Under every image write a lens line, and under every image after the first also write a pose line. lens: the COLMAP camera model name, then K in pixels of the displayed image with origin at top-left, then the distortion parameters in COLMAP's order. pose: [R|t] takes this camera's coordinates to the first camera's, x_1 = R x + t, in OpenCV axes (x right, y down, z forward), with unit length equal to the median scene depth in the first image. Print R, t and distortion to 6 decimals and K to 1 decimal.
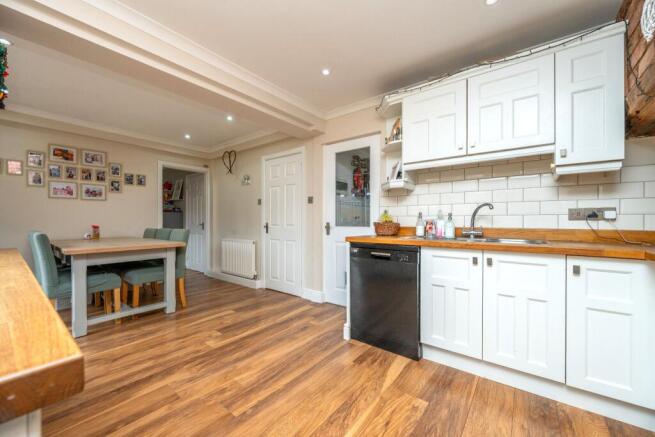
lens RADIAL K [[260.9, 0, 328.9], [0, 260.9, 219.2], [0, 0, 1]] dist [-0.005018, 0.000104]
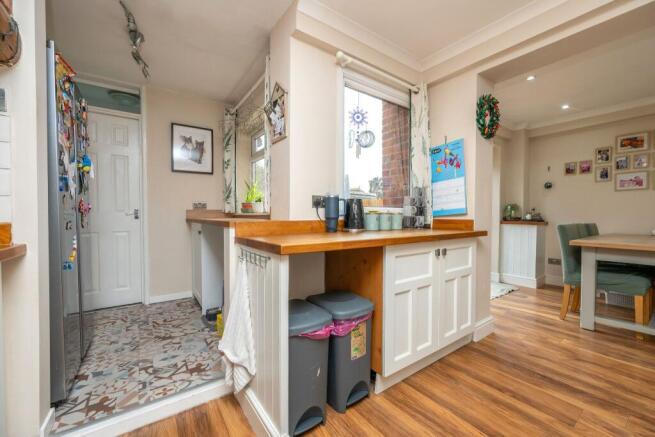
lens RADIAL K [[260.9, 0, 325.5], [0, 260.9, 221.1], [0, 0, 1]] dist [-0.005018, 0.000104]
pose [[-0.289428, 0.019604, -0.956999, 0.246952], [0.001079, 0.999796, 0.020155, 0.014336], [0.957199, 0.004800, -0.289390, 0.288808]]
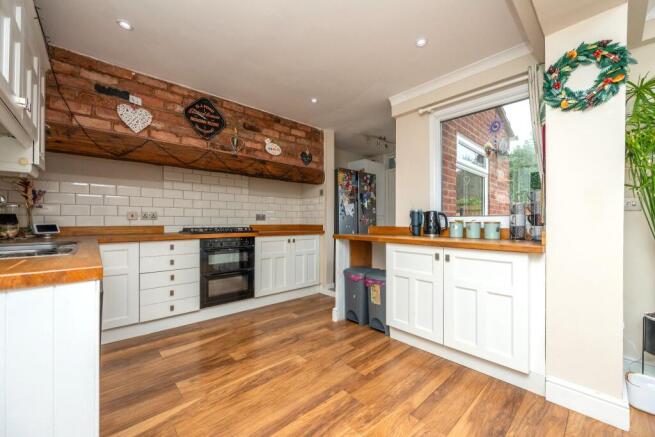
lens RADIAL K [[260.9, 0, 327.5], [0, 260.9, 219.1], [0, 0, 1]] dist [-0.005018, 0.000104]
pose [[-0.985518, -0.003383, 0.169538, -0.259475], [-0.004998, 0.999946, -0.009101, 0.005621], [-0.169498, -0.009816, -0.985482, 1.159349]]
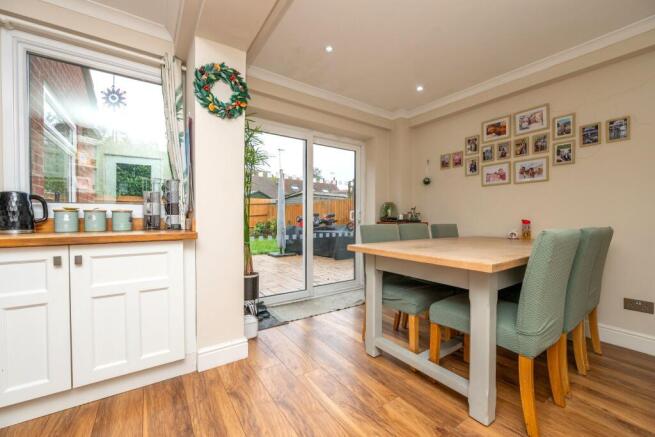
lens RADIAL K [[260.9, 0, 328.9], [0, 260.9, 221.0], [0, 0, 1]] dist [-0.005018, 0.000104]
pose [[-0.306905, 0.014721, -0.951626, -0.139177], [0.001317, 0.999886, 0.015042, 0.022468], [0.951739, 0.003363, -0.306890, 0.999123]]
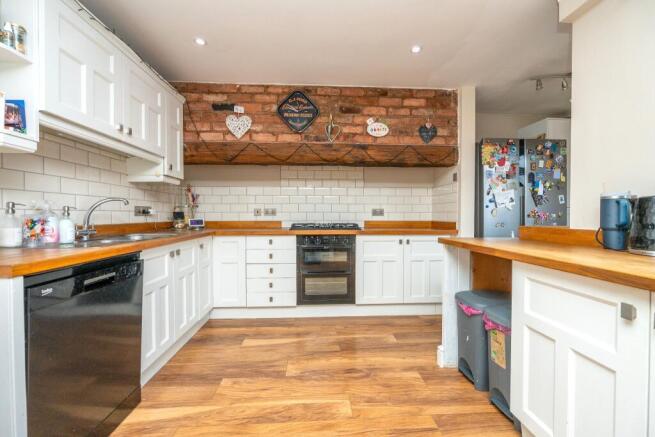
lens RADIAL K [[260.9, 0, 327.0], [0, 260.9, 218.5], [0, 0, 1]] dist [-0.005018, 0.000104]
pose [[-0.657616, -0.014203, 0.753220, -0.438072], [-0.003258, 0.999867, 0.016009, -0.004198], [-0.753347, 0.008074, -0.657574, 0.811790]]
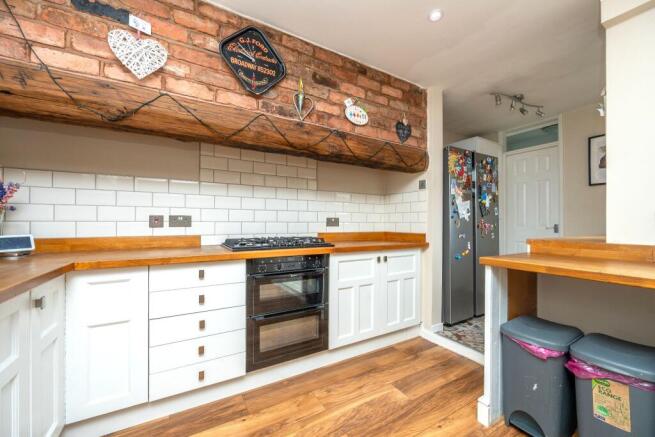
lens RADIAL K [[260.9, 0, 328.6], [0, 260.9, 220.5], [0, 0, 1]] dist [-0.005018, 0.000104]
pose [[-0.929980, -0.004525, 0.367581, -0.006853], [-0.007890, 0.999940, -0.007654, -0.013257], [-0.367525, -0.010018, -0.929960, 0.745950]]
